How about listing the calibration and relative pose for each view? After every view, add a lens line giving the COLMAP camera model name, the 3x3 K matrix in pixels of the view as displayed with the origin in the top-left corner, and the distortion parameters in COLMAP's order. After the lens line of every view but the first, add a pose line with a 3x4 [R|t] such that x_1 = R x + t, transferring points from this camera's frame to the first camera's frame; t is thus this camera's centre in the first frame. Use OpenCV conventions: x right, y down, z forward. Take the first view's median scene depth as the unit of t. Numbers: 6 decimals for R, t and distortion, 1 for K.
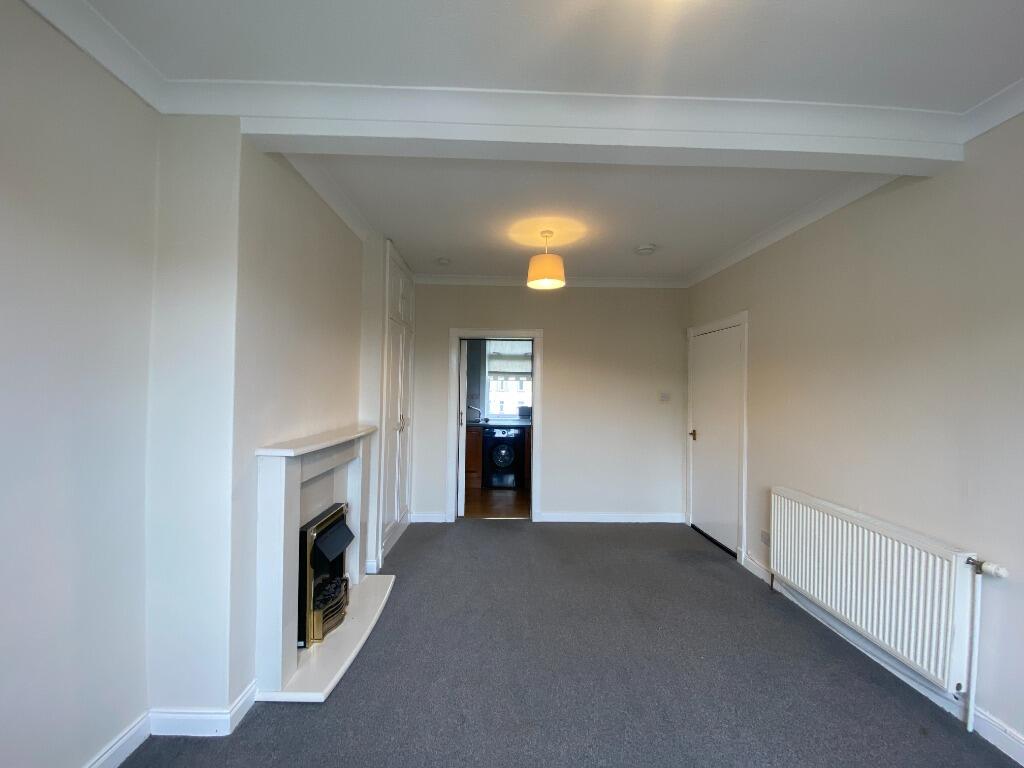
lens RADIAL K [[416.3, 0, 512.6], [0, 416.3, 386.7], [0, 0, 1]] dist [0.000324, 0.000729]
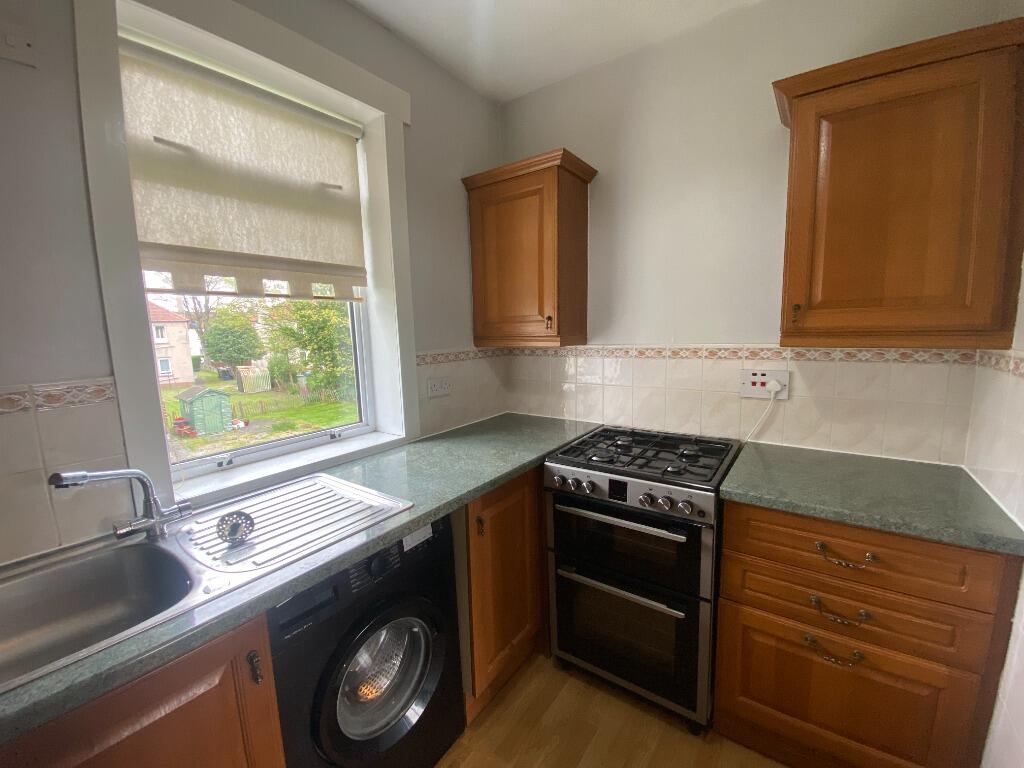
lens RADIAL K [[416.3, 0, 514.9], [0, 416.3, 381.2], [0, 0, 1]] dist [0.000324, 0.000729]
pose [[0.615448, -0.134288, 0.776654, -0.108204], [0.024205, 0.988134, 0.151673, 0.001327], [-0.787806, -0.074548, 0.611396, 0.744965]]
